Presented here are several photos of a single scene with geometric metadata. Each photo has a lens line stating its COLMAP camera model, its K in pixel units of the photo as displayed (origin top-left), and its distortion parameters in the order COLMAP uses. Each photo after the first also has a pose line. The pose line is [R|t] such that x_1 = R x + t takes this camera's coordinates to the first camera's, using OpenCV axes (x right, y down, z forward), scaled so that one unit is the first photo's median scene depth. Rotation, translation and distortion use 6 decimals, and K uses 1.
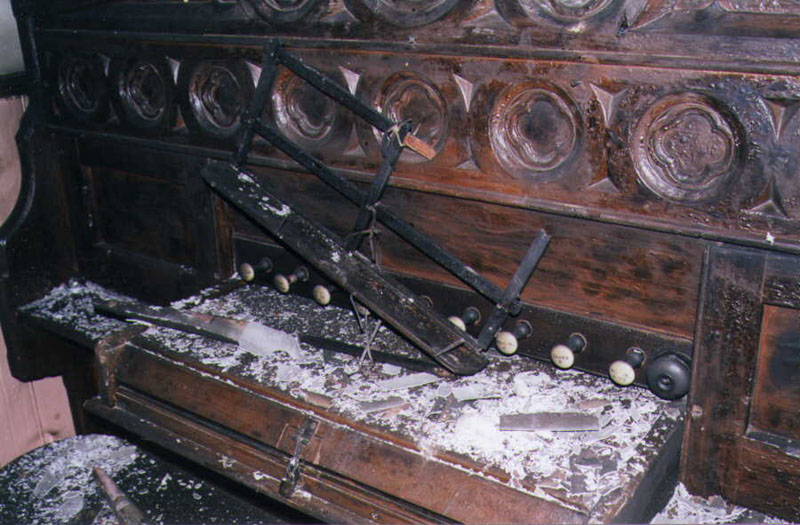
lens RADIAL K [[817.8, 0, 400.0], [0, 817.8, 262.5], [0, 0, 1]] dist [-0.077788, -0.000323]
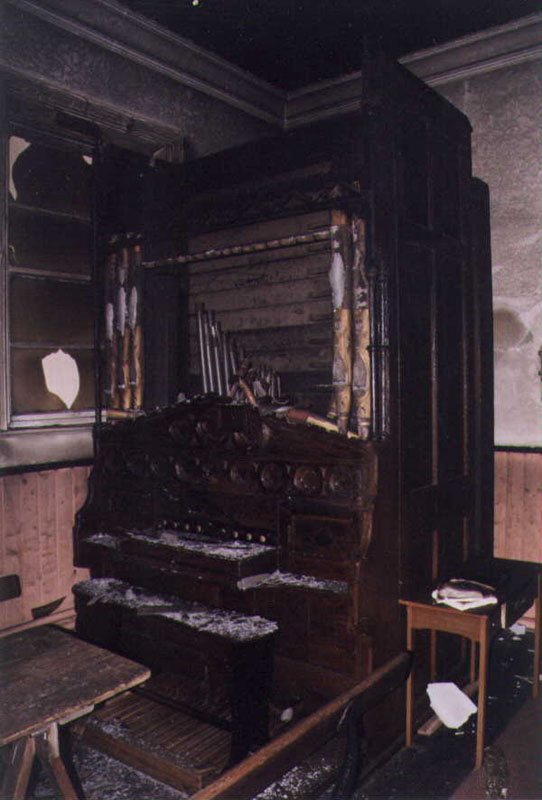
lens RADIAL K [[675.8, 0, 292.5], [0, 675.8, 400.1], [0, 0, 1]] dist [-0.155291, 0.102465]
pose [[0.999807, 0.012894, -0.014844, 0.425200], [-0.017070, 0.943866, -0.329888, 0.520201], [0.009757, 0.330077, 0.943904, -1.986645]]
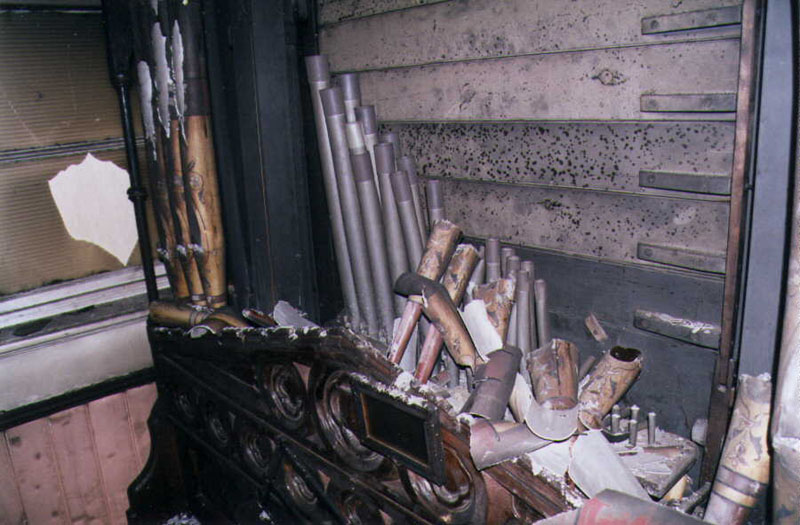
lens RADIAL K [[666.1, 0, 400.0], [0, 666.1, 262.5], [0, 0, 1]] dist [-0.130428, 0.006955]
pose [[0.975106, 0.034925, -0.218973, 0.324336], [-0.057037, 0.993795, -0.095489, -0.534685], [0.214280, 0.105602, 0.971047, -0.109770]]
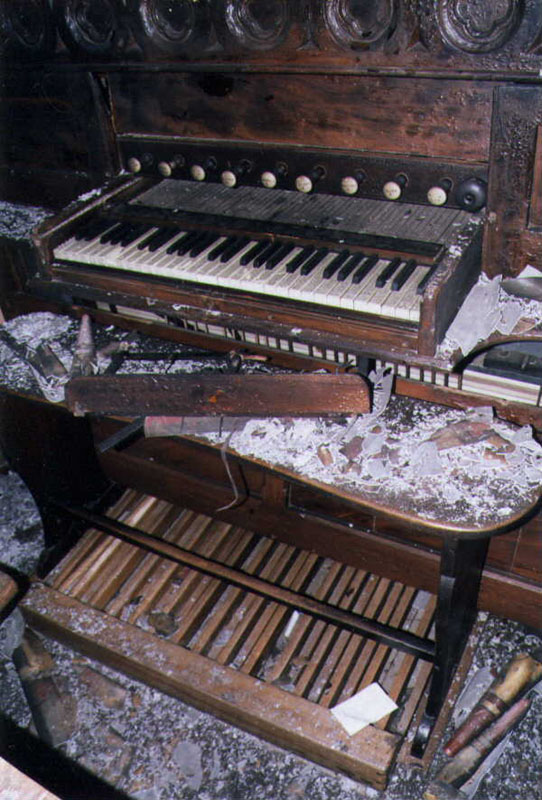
lens RADIAL K [[675.8, 0, 292.5], [0, 675.8, 400.1], [0, 0, 1]] dist [-0.155291, 0.102465]
pose [[0.989015, -0.129757, 0.070800, -0.085810], [0.102993, 0.948488, 0.299606, 0.099134], [-0.106029, -0.289023, 0.951433, -0.123749]]
